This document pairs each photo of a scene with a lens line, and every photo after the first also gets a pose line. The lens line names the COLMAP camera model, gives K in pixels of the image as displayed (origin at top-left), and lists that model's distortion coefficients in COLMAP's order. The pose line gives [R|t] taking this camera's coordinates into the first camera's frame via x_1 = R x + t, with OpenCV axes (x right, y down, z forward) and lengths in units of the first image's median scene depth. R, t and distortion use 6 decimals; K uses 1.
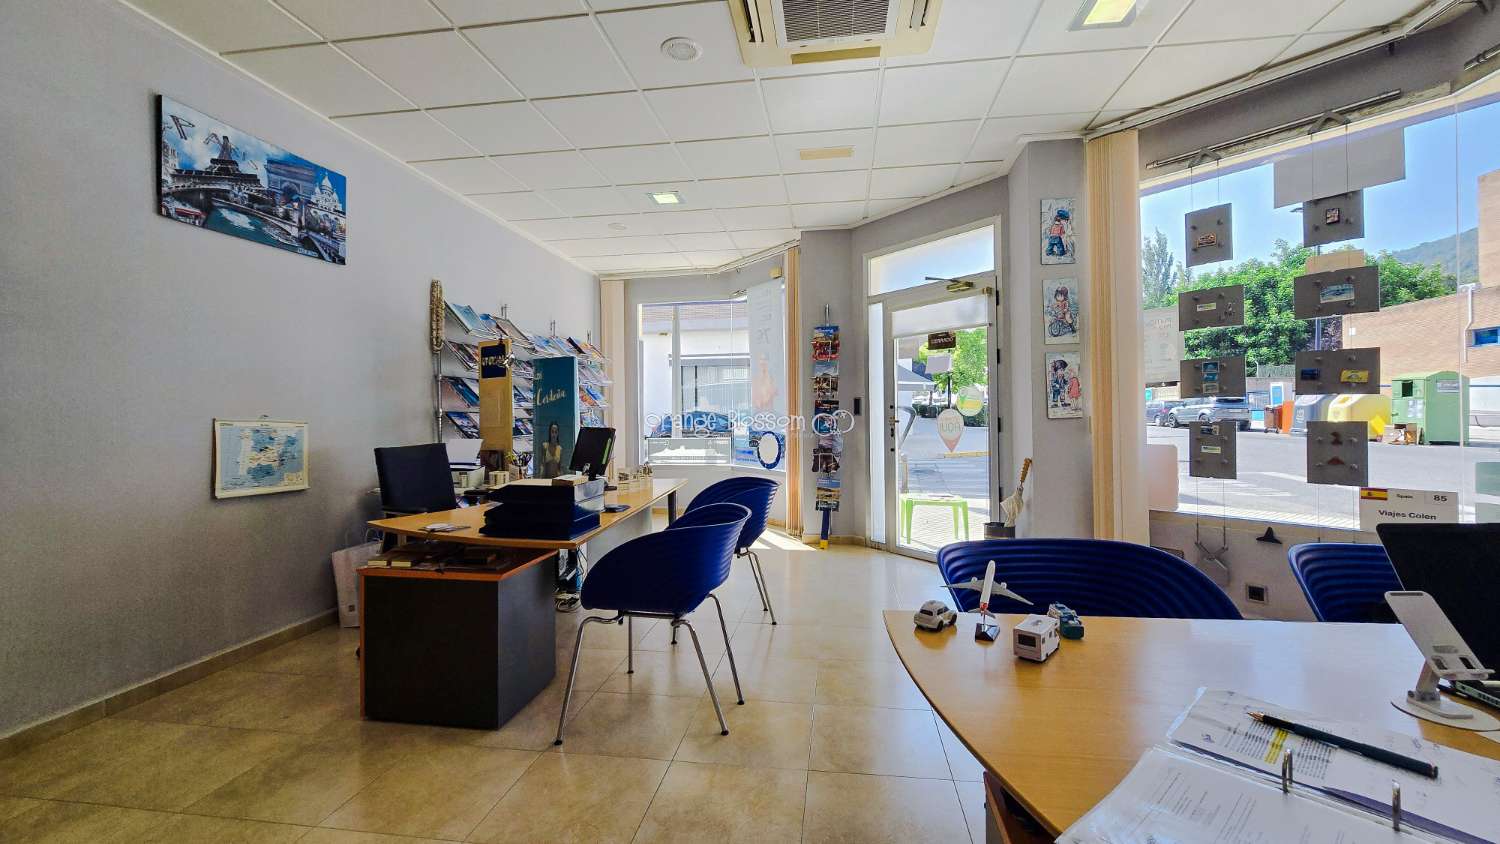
lens RADIAL K [[612.6, 0, 755.1], [0, 612.6, 408.5], [0, 0, 1]] dist [-0.000342, -0.001805]
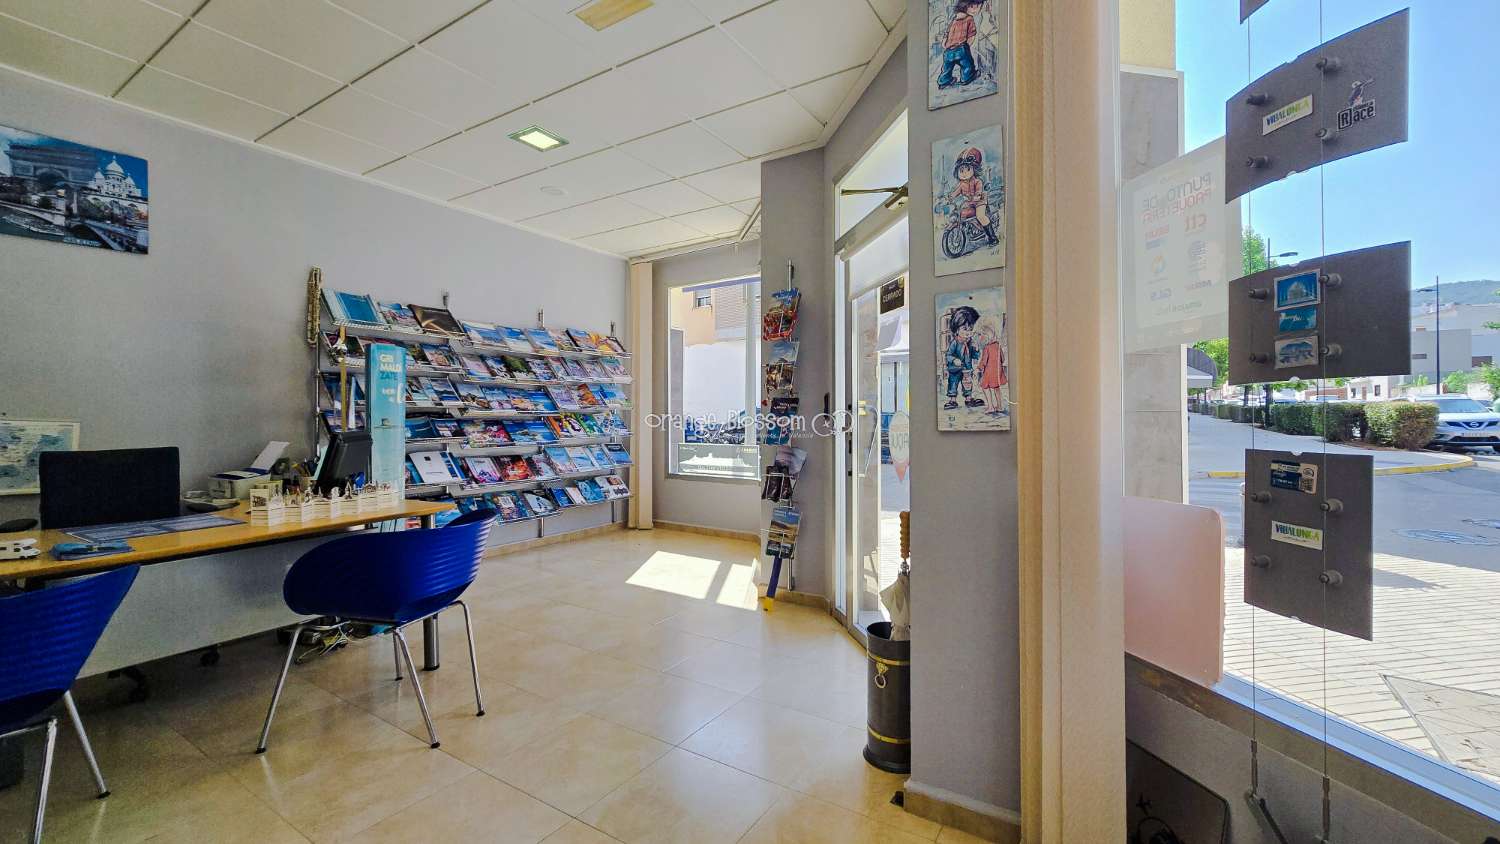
lens RADIAL K [[612.6, 0, 755.1], [0, 612.6, 408.5], [0, 0, 1]] dist [-0.000342, -0.001805]
pose [[0.911237, 0.003993, -0.411864, 0.590250], [-0.004250, 0.999991, 0.000292, -0.001327], [0.411861, 0.001484, 0.911245, 0.551021]]
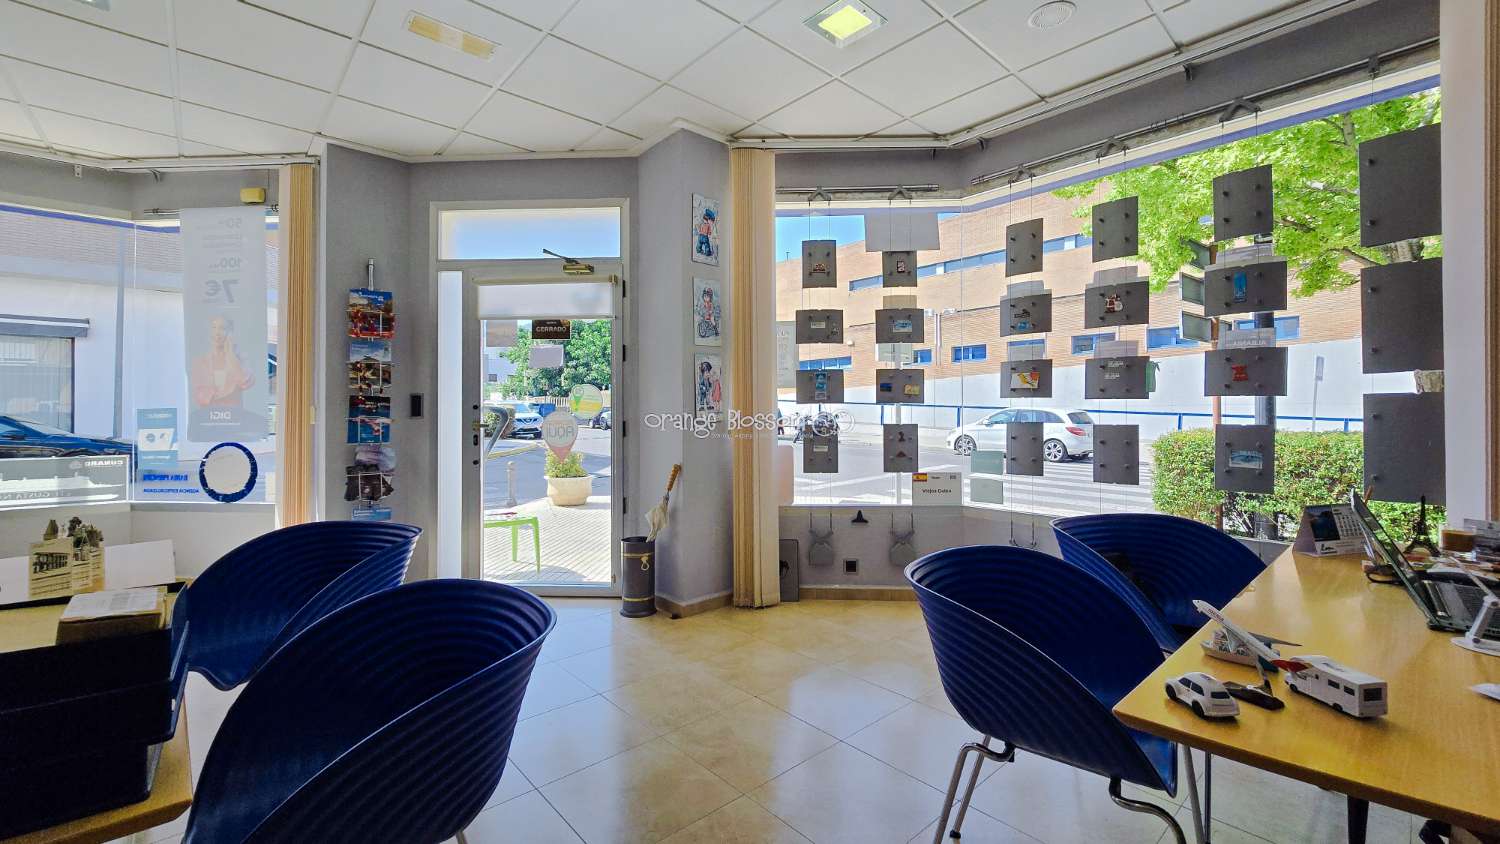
lens RADIAL K [[612.6, 0, 755.1], [0, 612.6, 408.5], [0, 0, 1]] dist [-0.000342, -0.001805]
pose [[0.641187, 0.015669, 0.767225, -0.216573], [-0.011444, 0.999876, -0.010856, 0.005138], [-0.767299, -0.001819, 0.641286, 0.339326]]
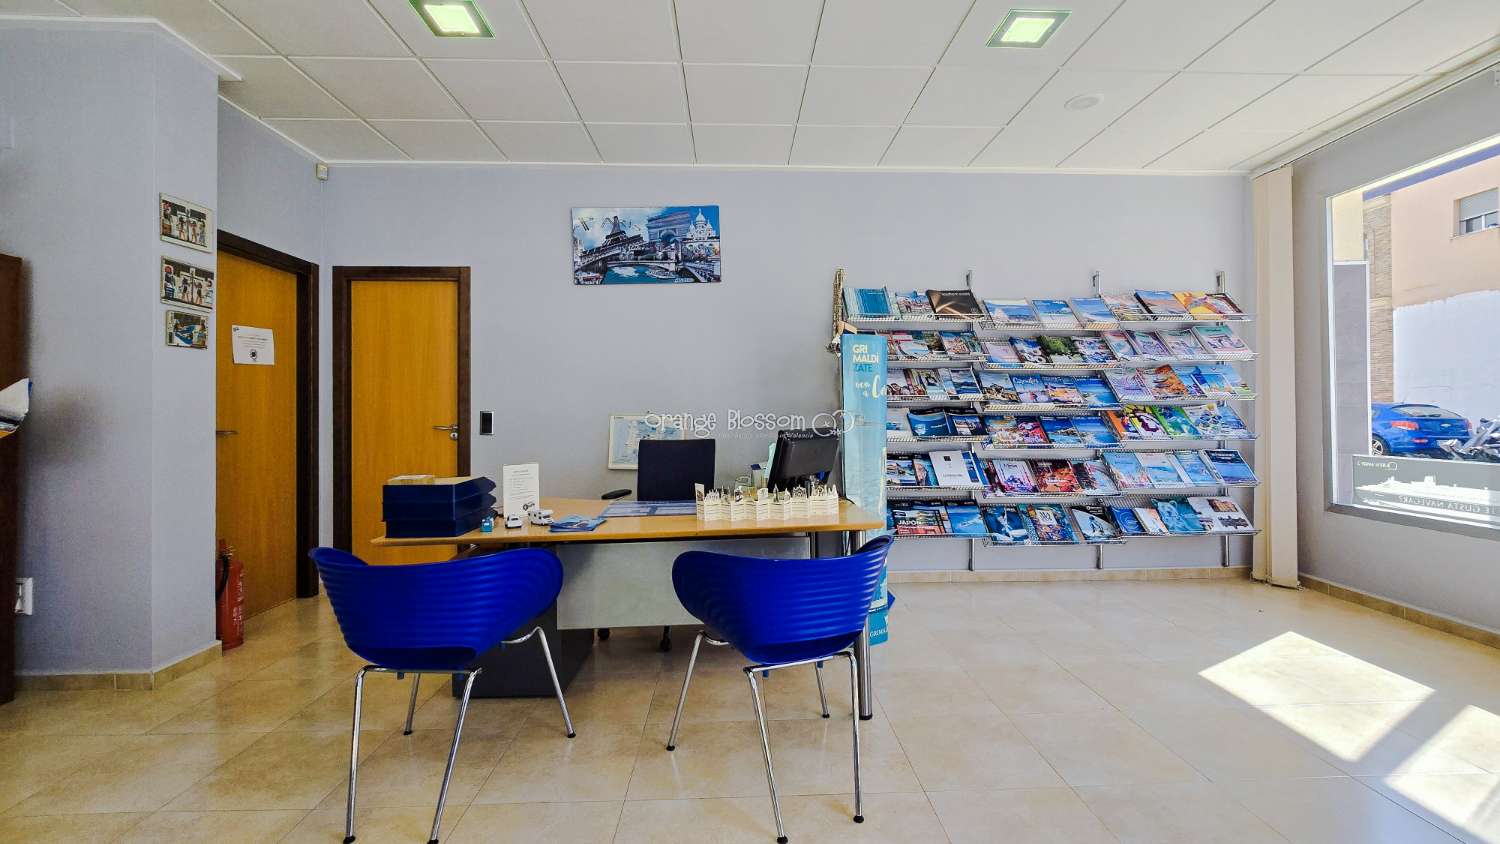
lens RADIAL K [[612.6, 0, 755.1], [0, 612.6, 408.5], [0, 0, 1]] dist [-0.000342, -0.001805]
pose [[0.177883, 0.001613, -0.984050, 0.505511], [0.013966, 0.999894, 0.004163, 0.002663], [0.983953, -0.014484, 0.177841, 0.888641]]
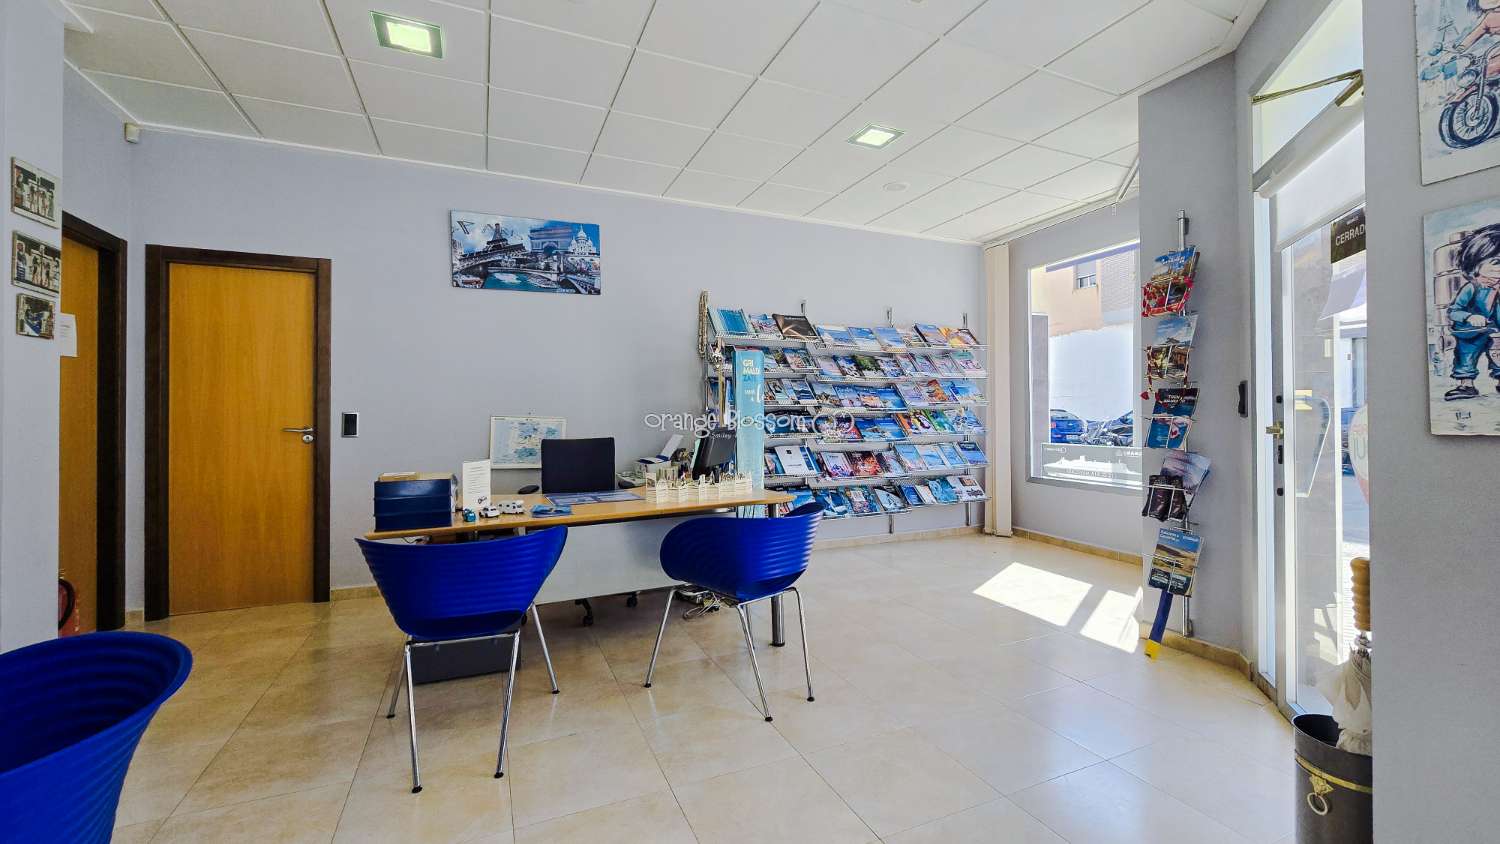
lens RADIAL K [[612.6, 0, 755.1], [0, 612.6, 408.5], [0, 0, 1]] dist [-0.000342, -0.001805]
pose [[0.530309, -0.000272, -0.847805, 0.600705], [0.007412, 0.999963, 0.004315, -0.000713], [0.847772, -0.008573, 0.530291, 0.620339]]
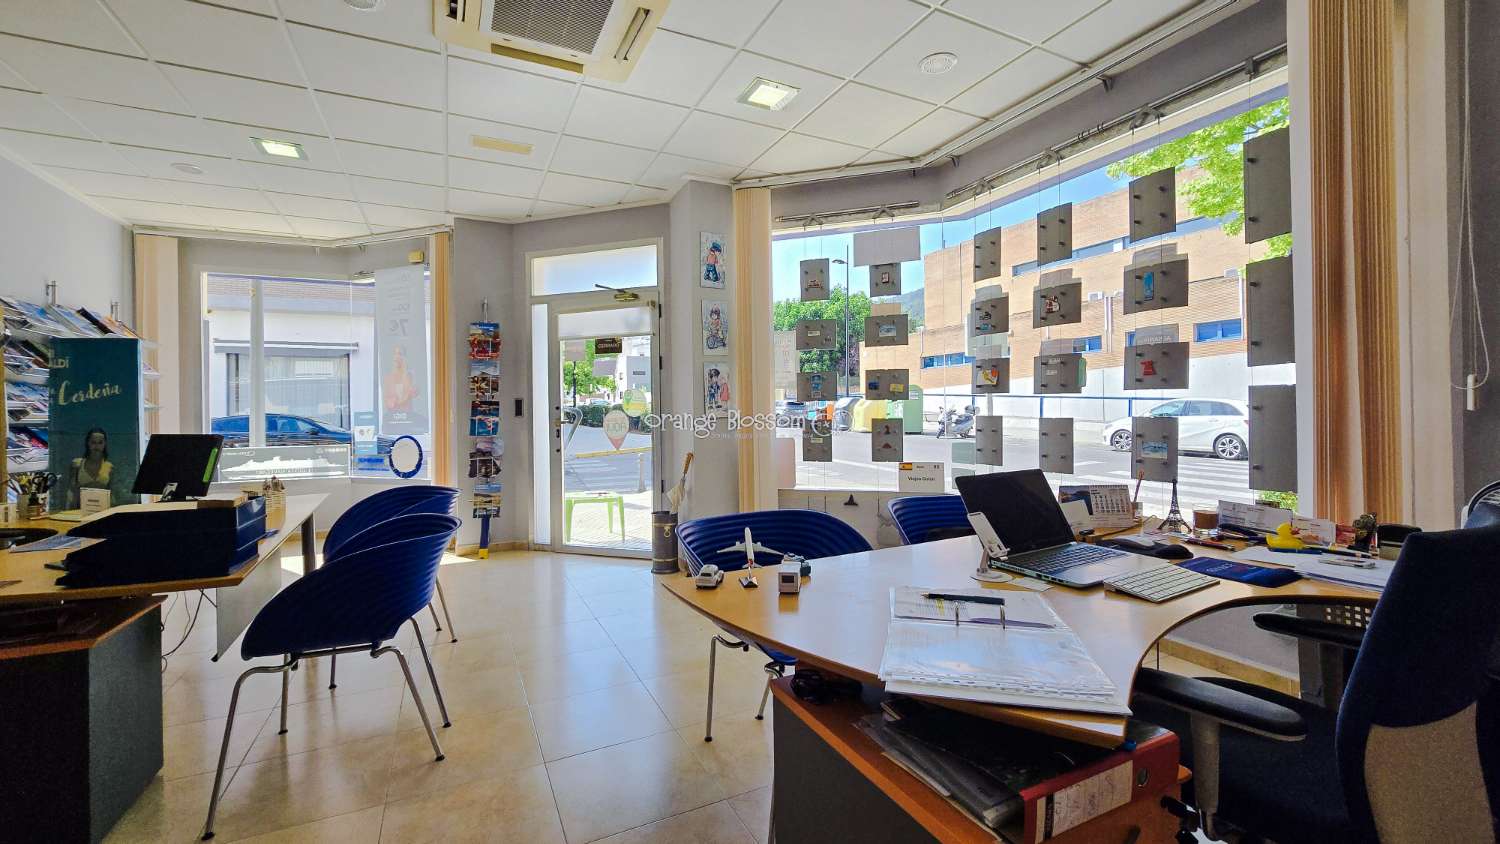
lens RADIAL K [[612.6, 0, 755.1], [0, 612.6, 408.5], [0, 0, 1]] dist [-0.000342, -0.001805]
pose [[0.824261, 0.001036, 0.566209, -0.118559], [0.000305, 0.999997, -0.002272, 0.000629], [-0.566210, 0.002046, 0.824259, -0.025020]]
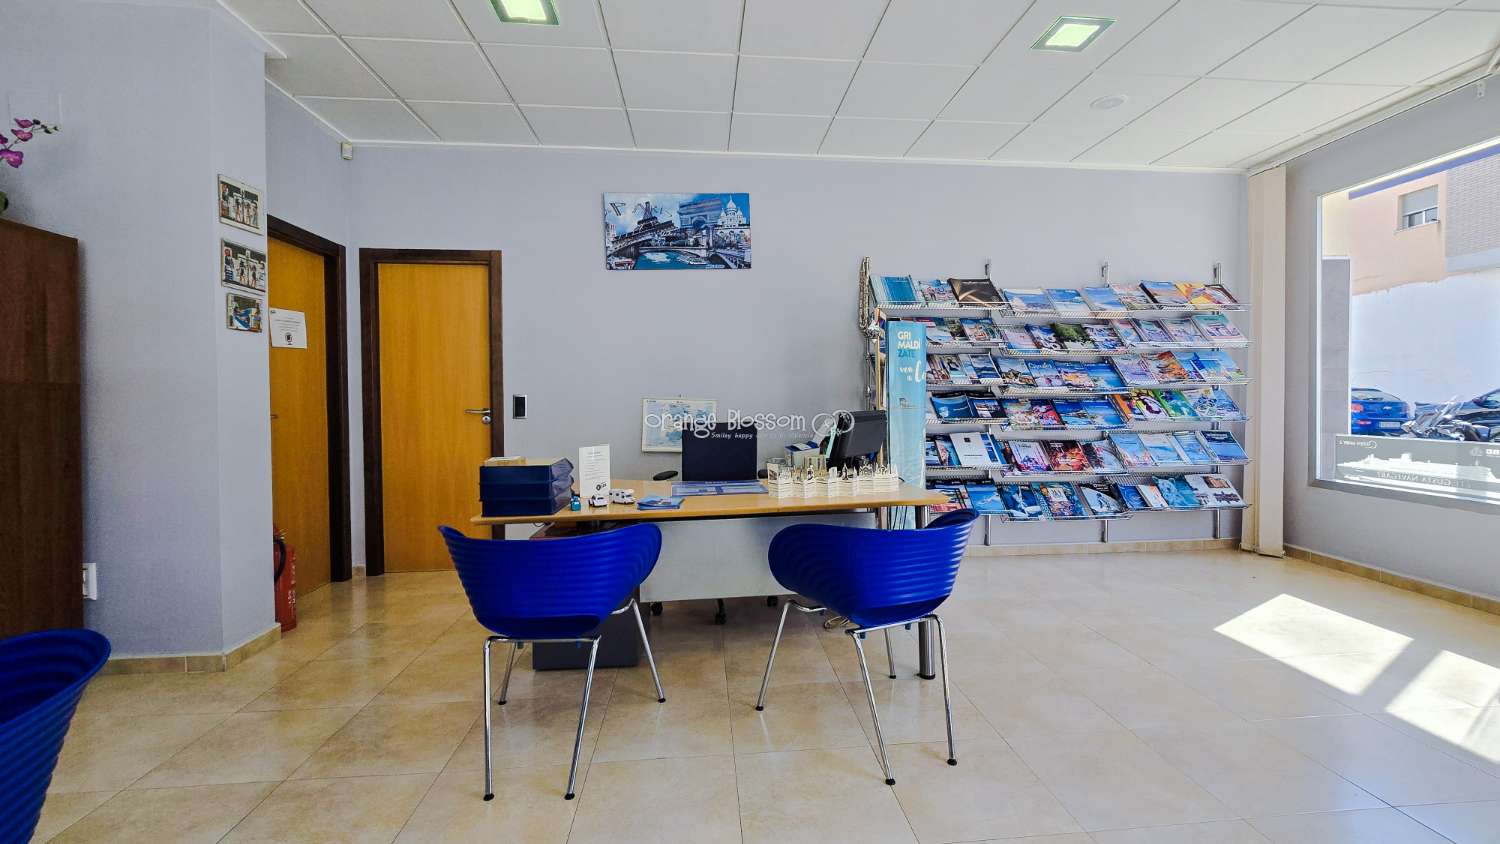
lens RADIAL K [[614.7, 0, 758.5], [0, 614.7, 409.6], [0, 0, 1]] dist [-0.000906, -0.001796]
pose [[0.233593, 0.028091, -0.971929, 0.519835], [0.014189, 0.999378, 0.032295, 0.001689], [0.972231, -0.021335, 0.233049, 0.760236]]
